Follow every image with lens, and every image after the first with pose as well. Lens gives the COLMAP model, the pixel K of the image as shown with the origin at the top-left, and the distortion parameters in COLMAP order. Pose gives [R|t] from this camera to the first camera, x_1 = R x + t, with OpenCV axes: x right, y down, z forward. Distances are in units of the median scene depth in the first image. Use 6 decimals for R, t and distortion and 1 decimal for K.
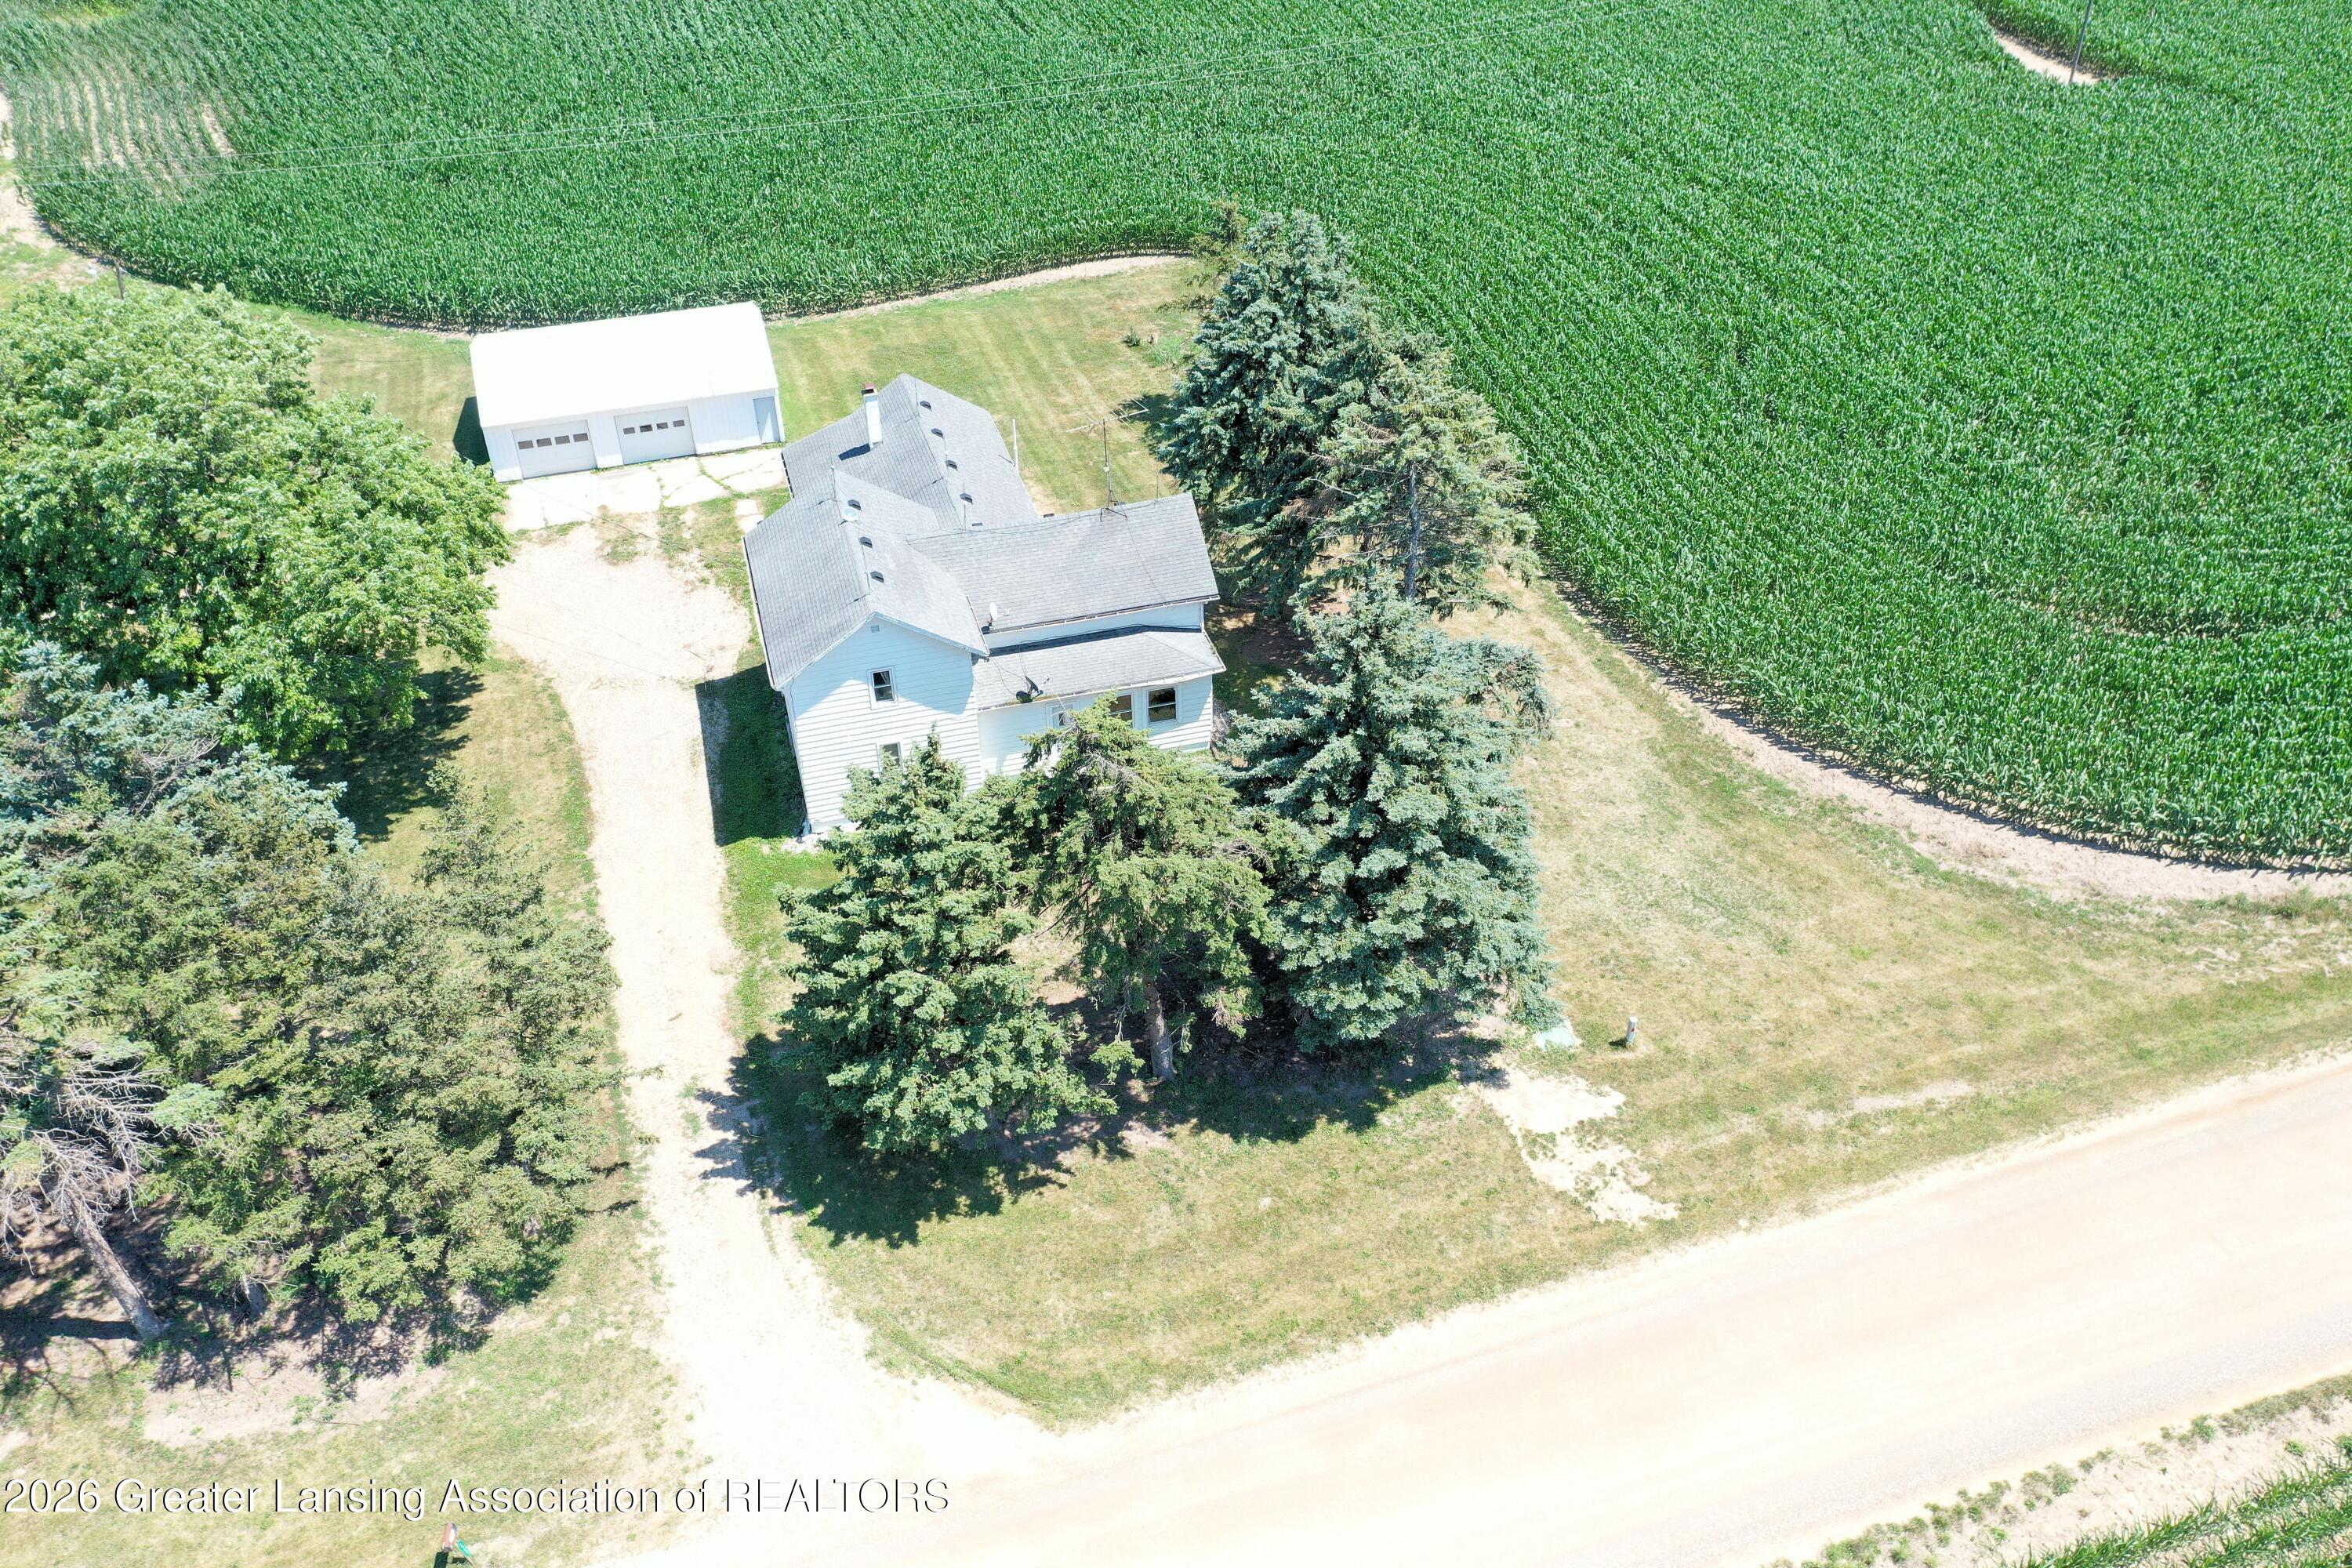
lens RADIAL K [[1878.9, 0, 1176.0], [0, 1878.9, 784.1], [0, 0, 1]] dist [0.008110, 0.005531]
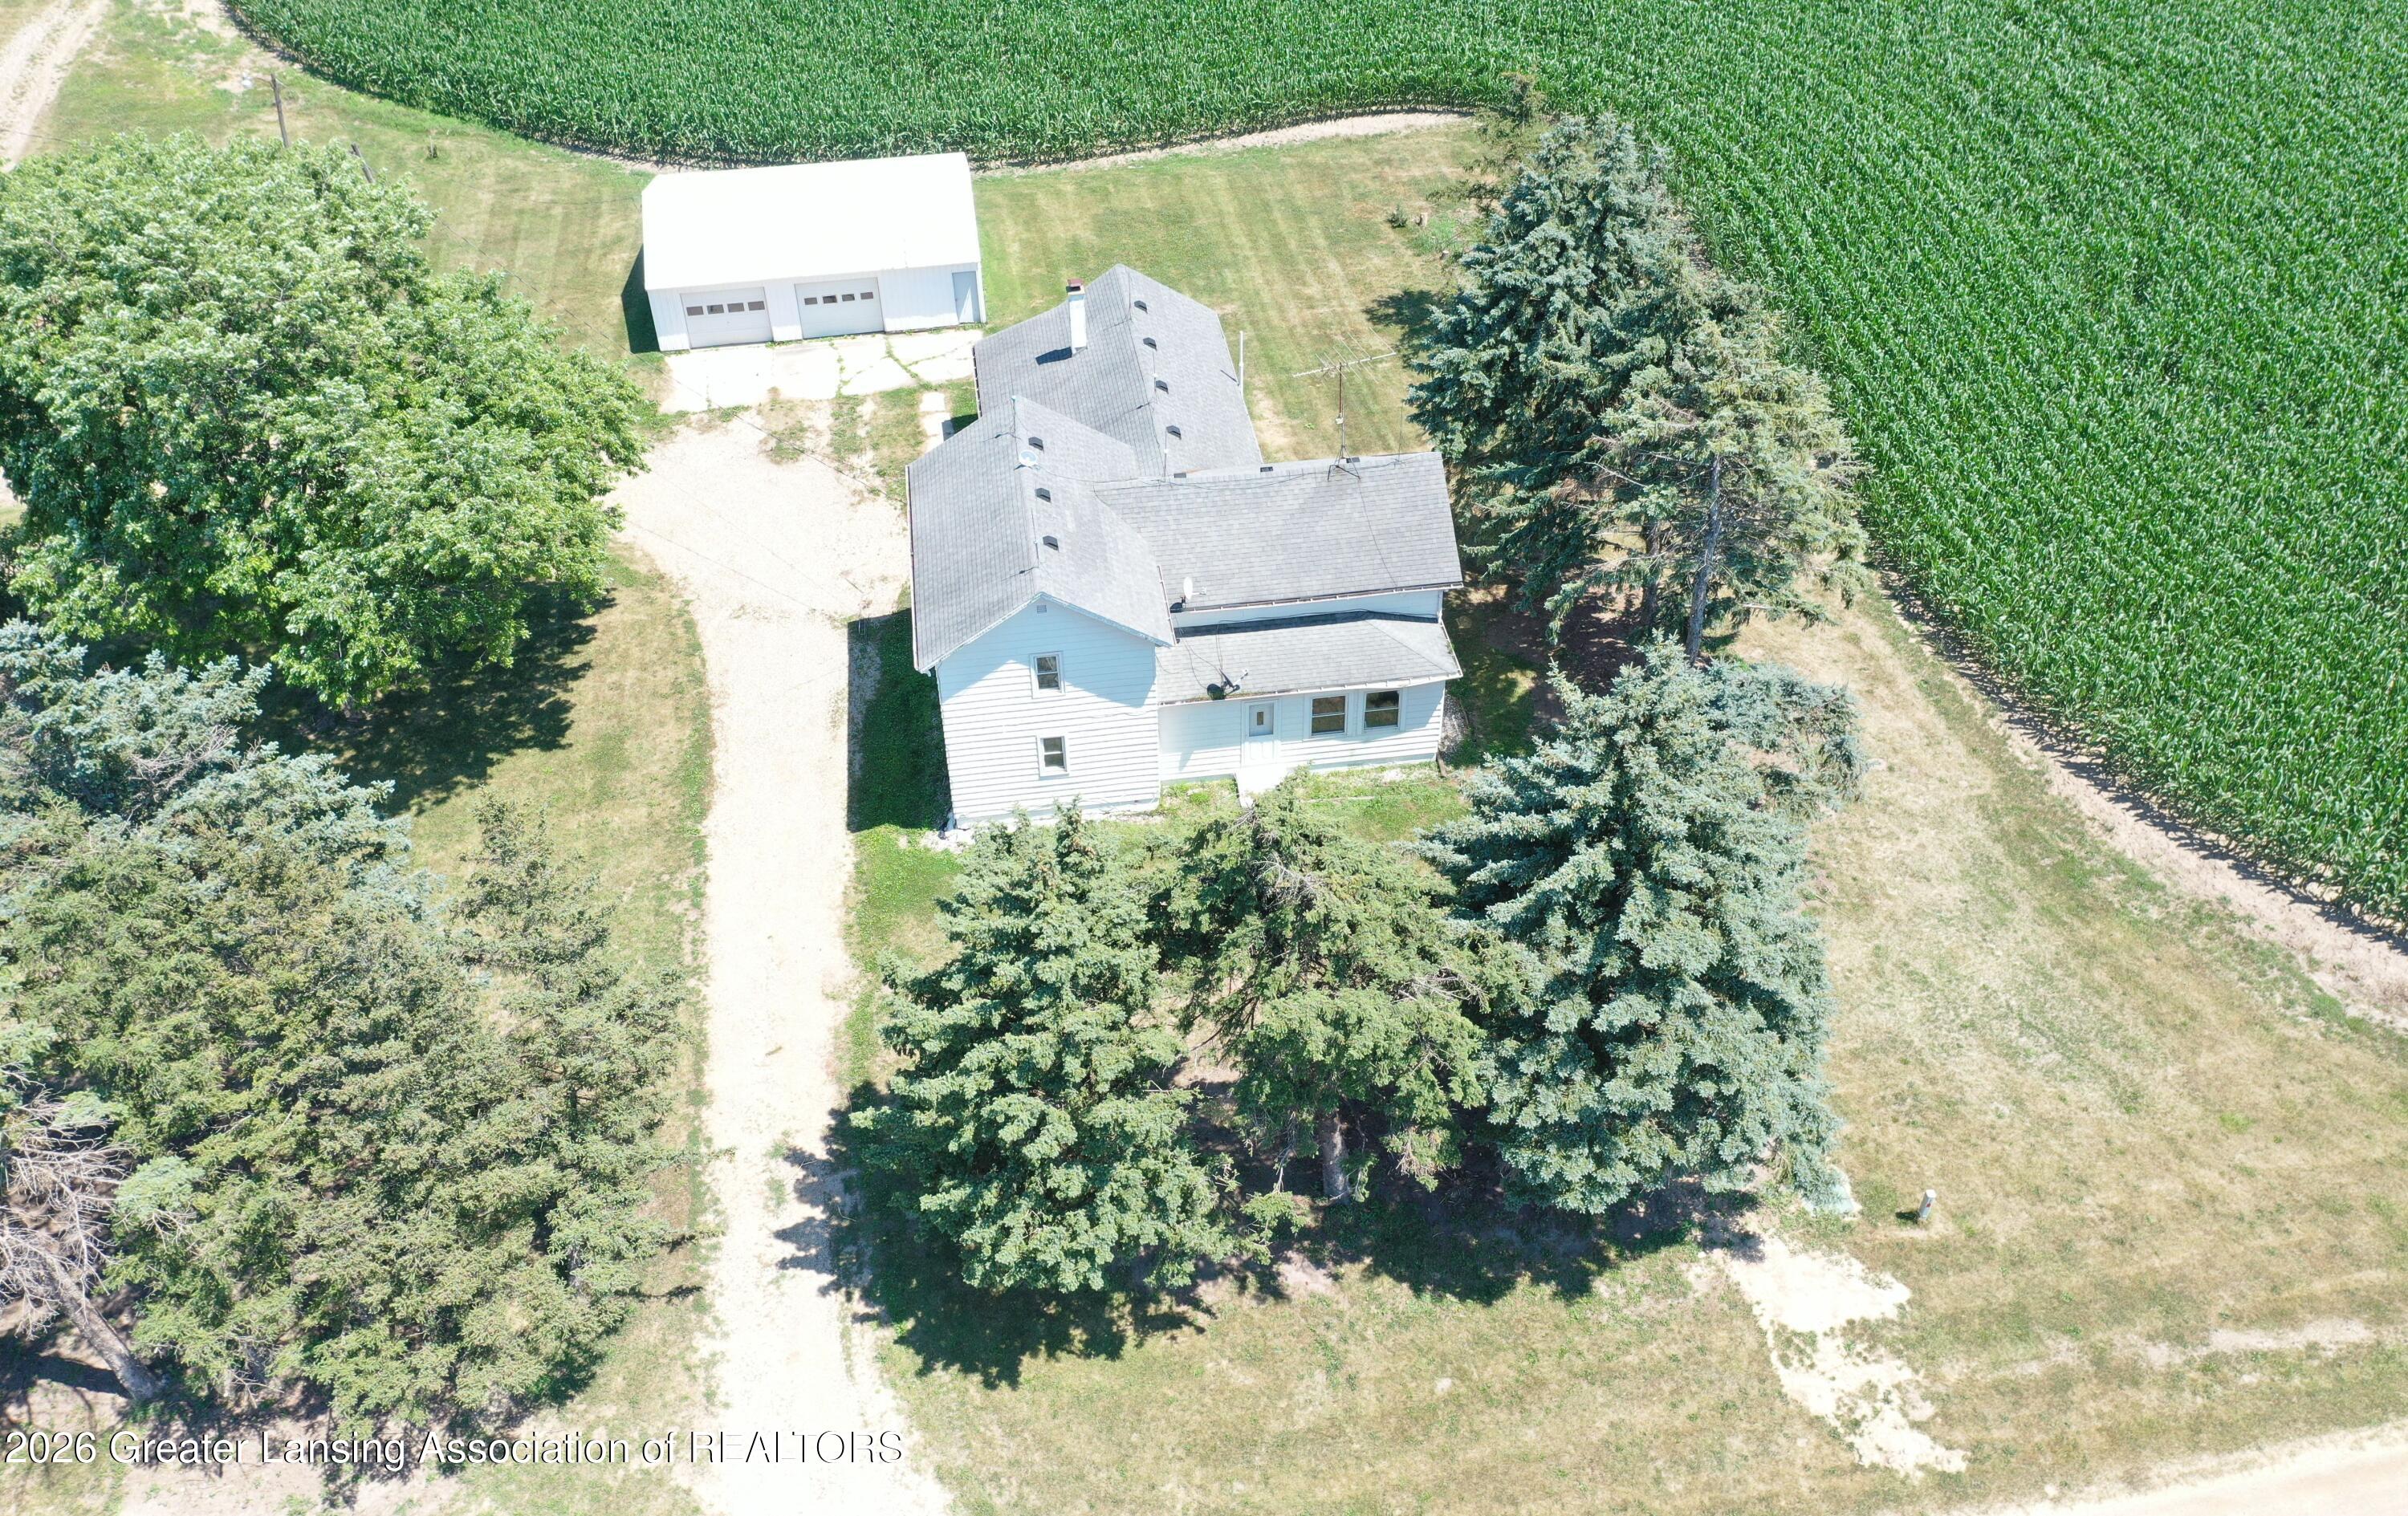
lens RADIAL K [[1979.4, 0, 1202.4], [0, 1979.4, 756.5], [0, 0, 1]] dist [0.012866, -0.002184]
pose [[0.990485, 0.089692, -0.104380, 0.007890], [-0.082269, 0.993905, 0.073375, -0.086178], [0.110325, -0.064090, 0.991827, 0.130727]]
